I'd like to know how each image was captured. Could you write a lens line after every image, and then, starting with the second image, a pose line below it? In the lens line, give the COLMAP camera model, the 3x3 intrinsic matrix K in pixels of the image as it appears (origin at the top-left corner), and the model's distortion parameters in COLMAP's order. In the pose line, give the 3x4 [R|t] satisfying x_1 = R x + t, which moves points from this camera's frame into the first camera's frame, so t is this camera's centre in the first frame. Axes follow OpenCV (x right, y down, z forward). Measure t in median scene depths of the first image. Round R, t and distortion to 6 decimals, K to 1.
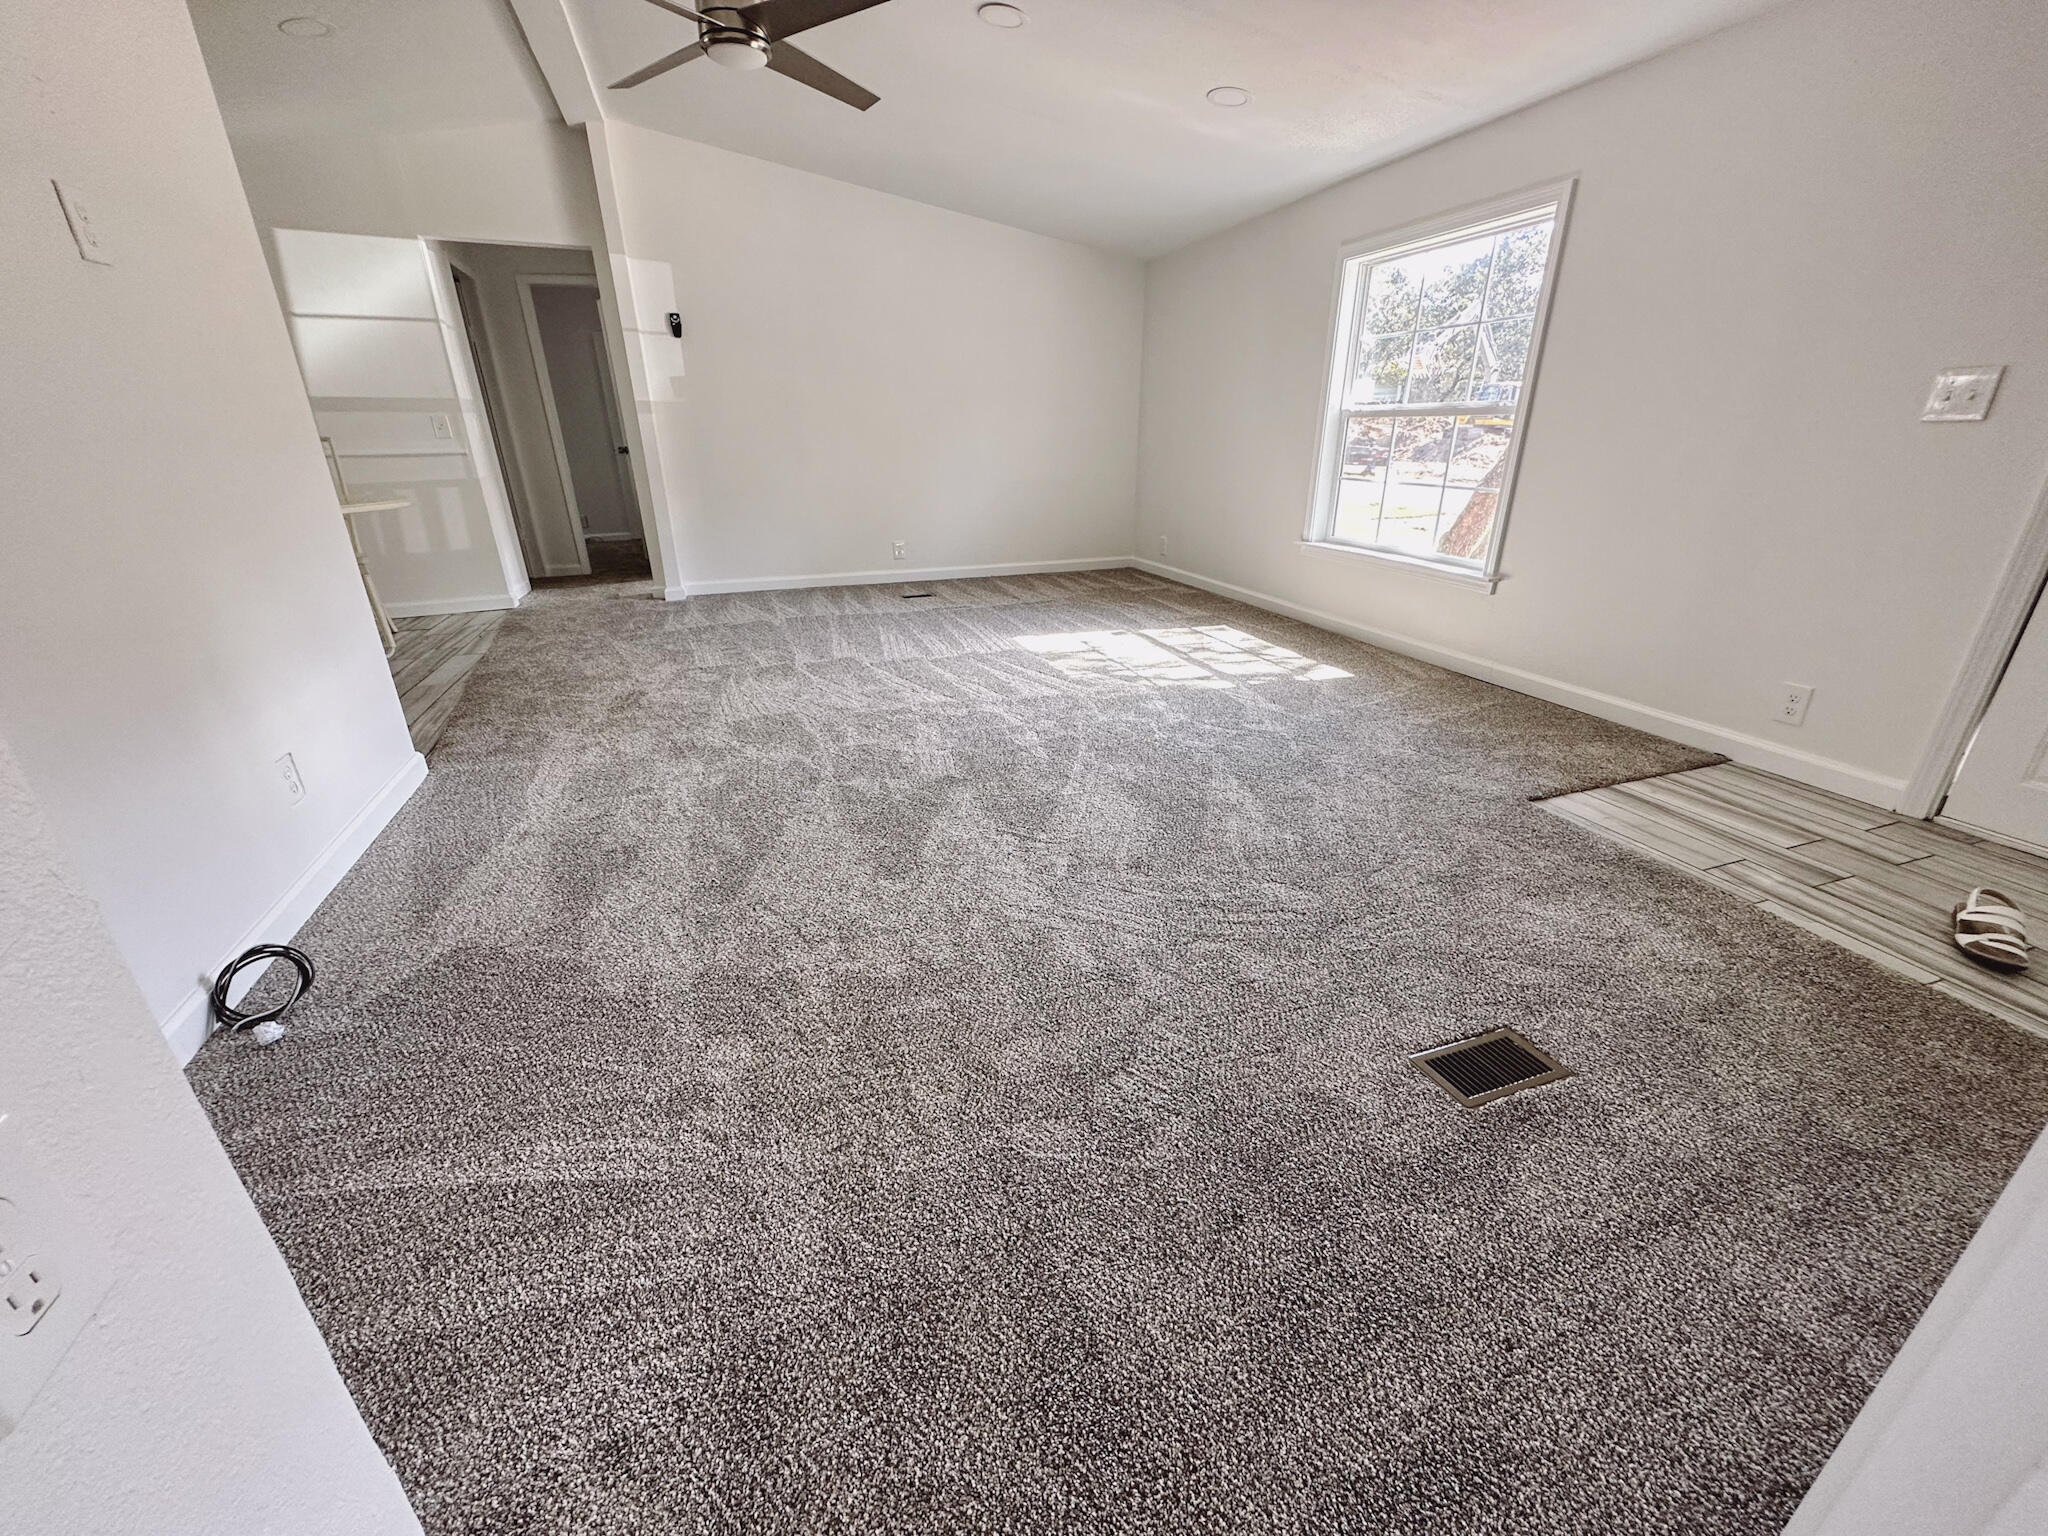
lens RADIAL K [[817.1, 0, 1022.3], [0, 817.1, 771.1], [0, 0, 1]] dist [-0.002737, 0.000399]
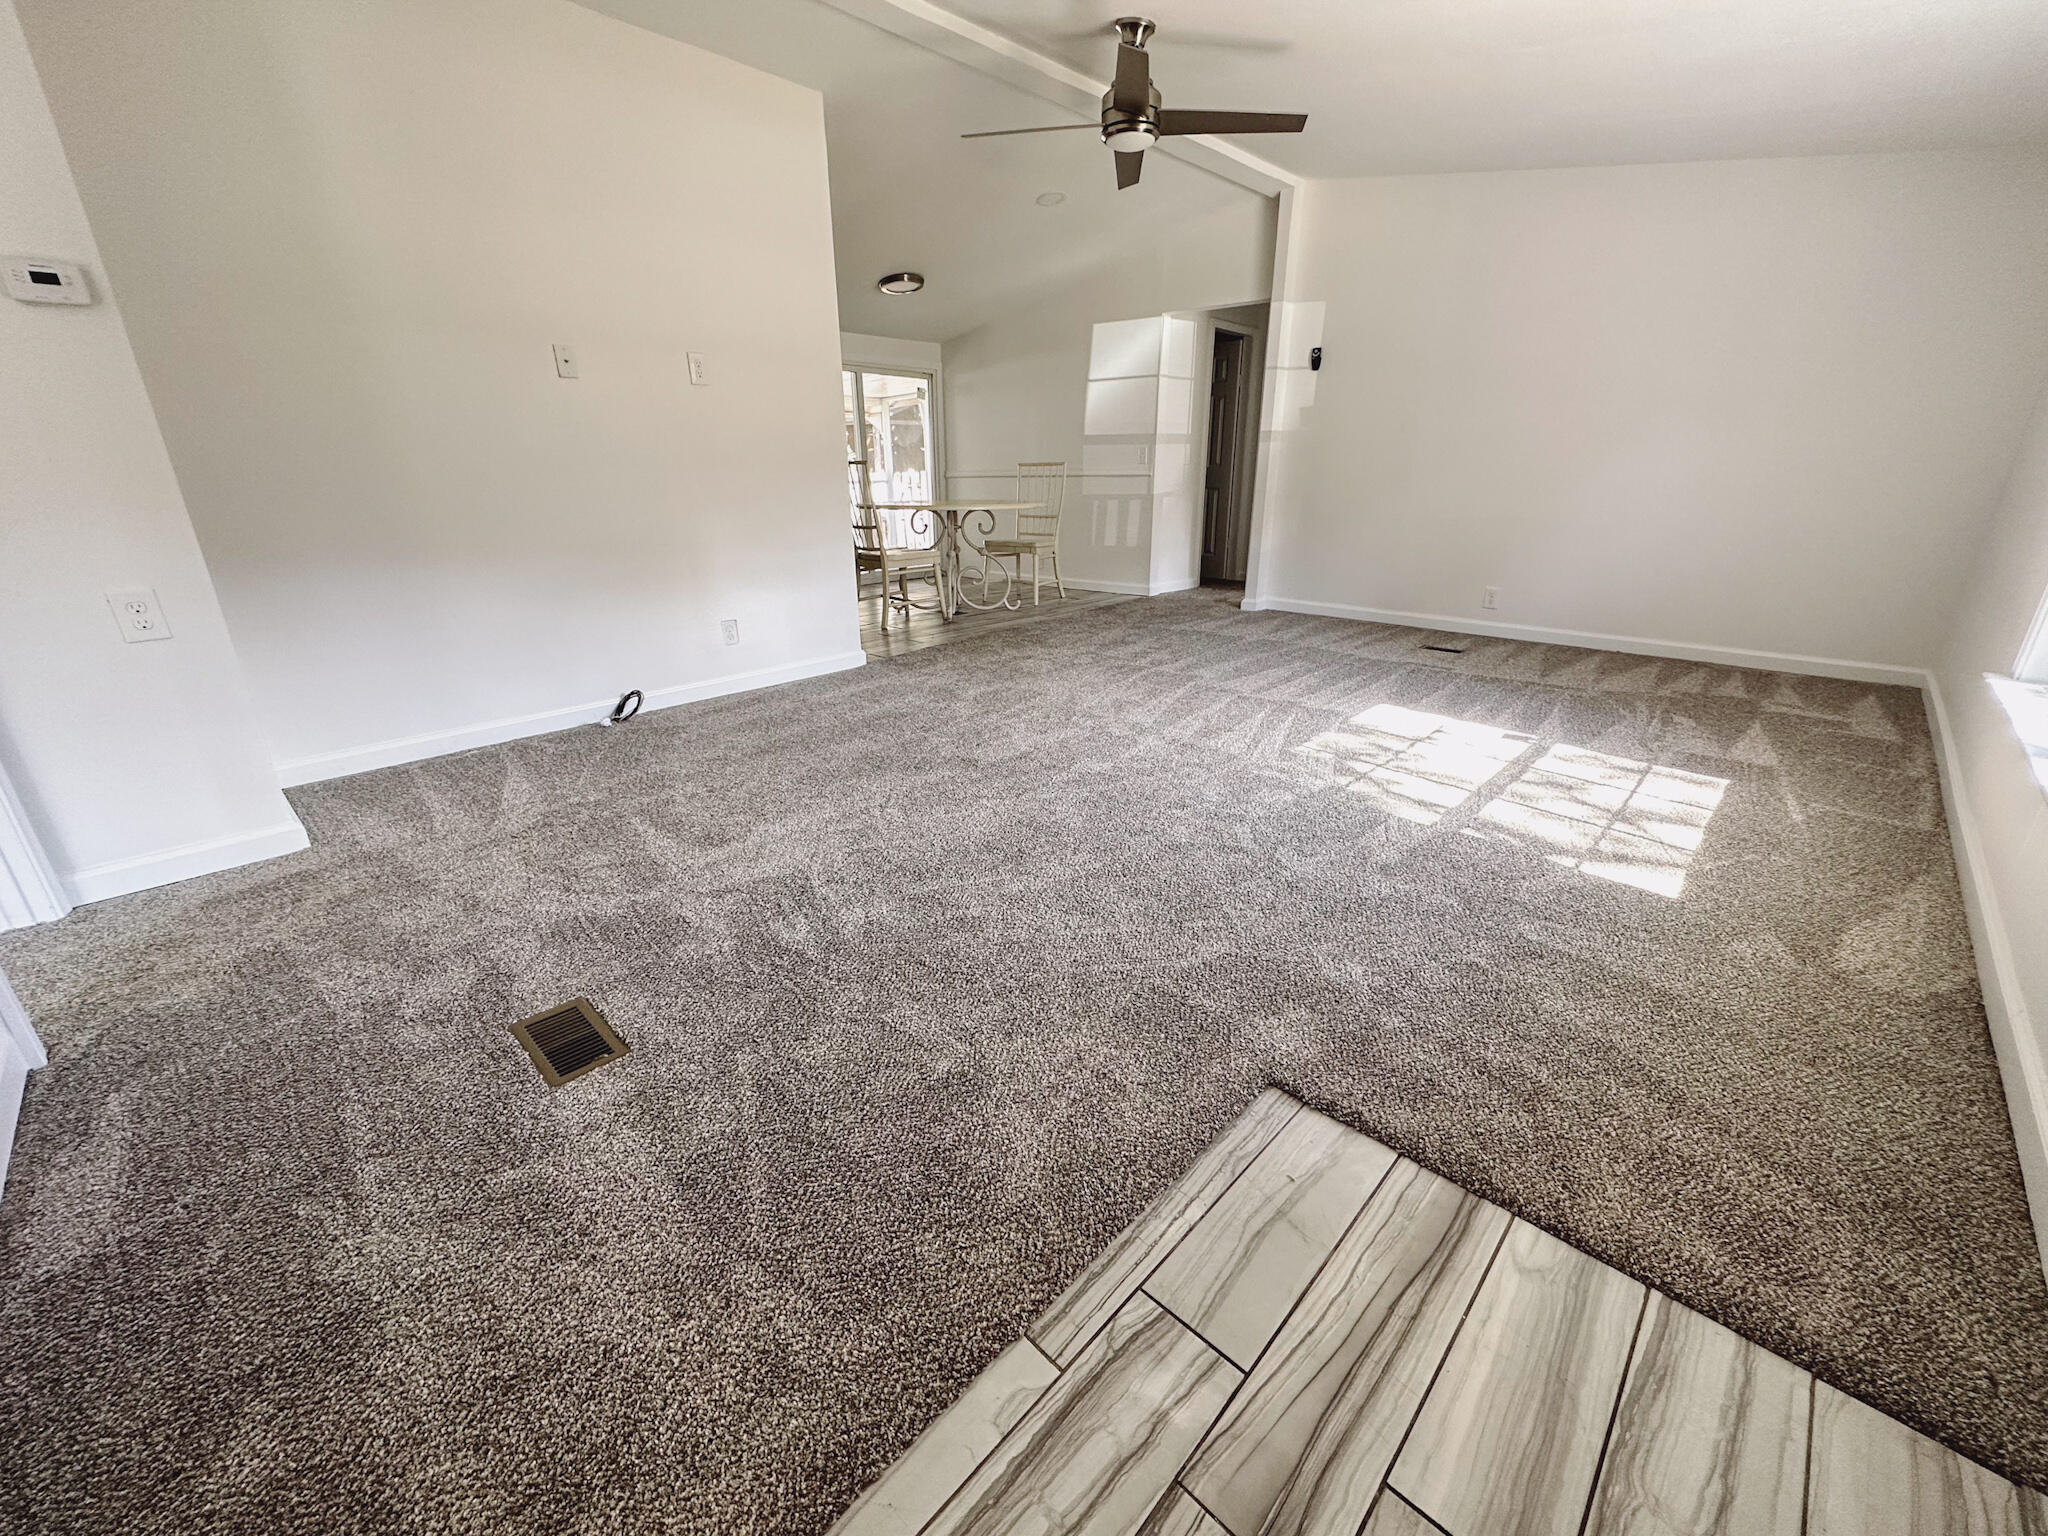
lens RADIAL K [[817.1, 0, 1022.3], [0, 817.1, 771.1], [0, 0, 1]] dist [-0.002737, 0.000399]
pose [[0.447016, 0.318099, -0.836056, 0.645092], [-0.342875, 0.924181, 0.168303, -0.138965], [0.826204, 0.211428, 0.522192, 0.341981]]
